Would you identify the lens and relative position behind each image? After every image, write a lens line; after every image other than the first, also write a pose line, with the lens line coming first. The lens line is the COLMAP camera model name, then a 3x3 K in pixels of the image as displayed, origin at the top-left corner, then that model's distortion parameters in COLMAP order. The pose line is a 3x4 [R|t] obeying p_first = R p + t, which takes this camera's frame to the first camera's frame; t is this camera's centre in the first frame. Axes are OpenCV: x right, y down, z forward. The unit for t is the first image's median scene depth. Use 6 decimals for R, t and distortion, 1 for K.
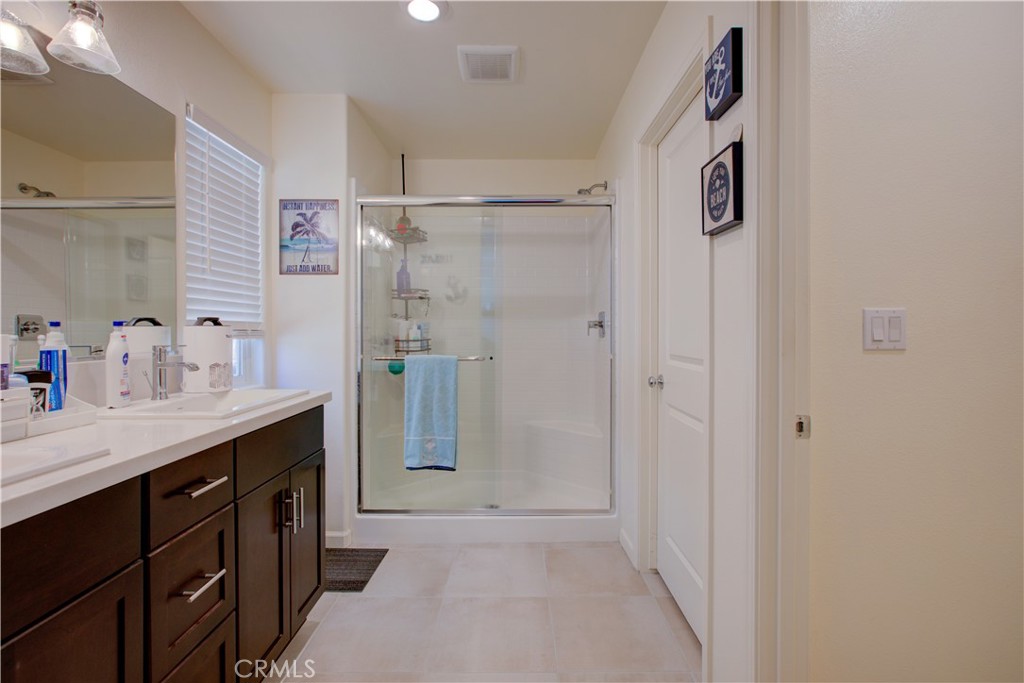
lens RADIAL K [[476.2, 0, 508.9], [0, 476.2, 338.0], [0, 0, 1]] dist [-0.009374, 0.005749]
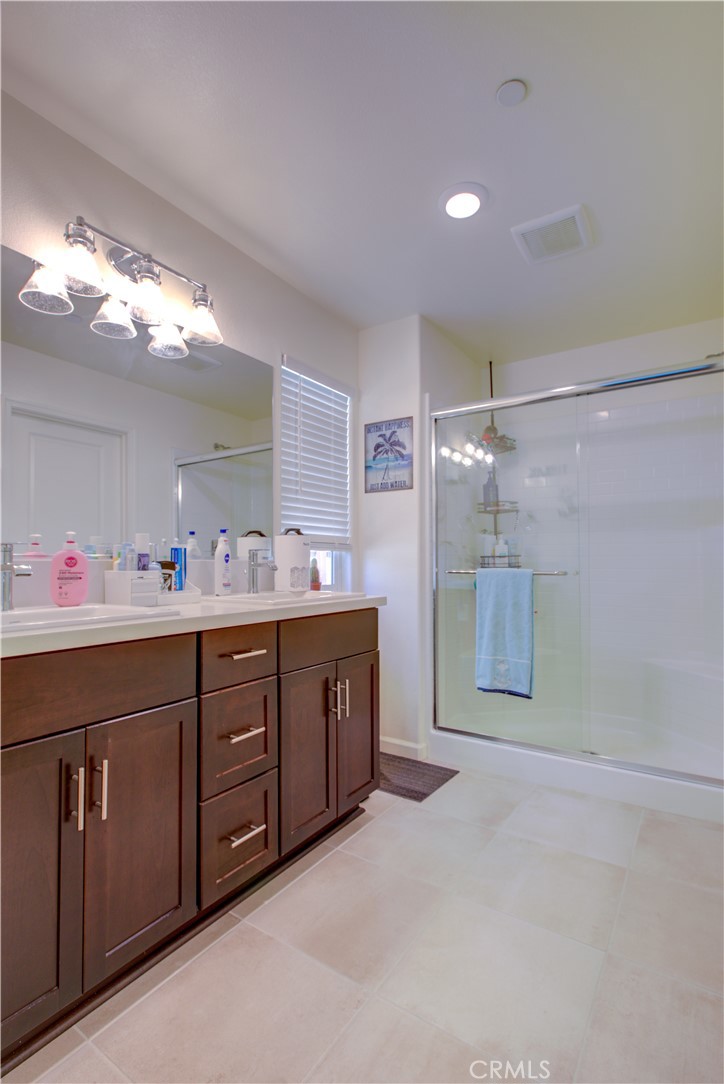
lens RADIAL K [[504.1, 0, 348.1], [0, 504.1, 551.9], [0, 0, 1]] dist [-0.009374, 0.005749]
pose [[0.831877, -0.008276, -0.554898, 0.142639], [-0.009291, 0.999541, -0.028836, 0.039248], [0.554882, 0.029144, 0.831419, 0.023953]]
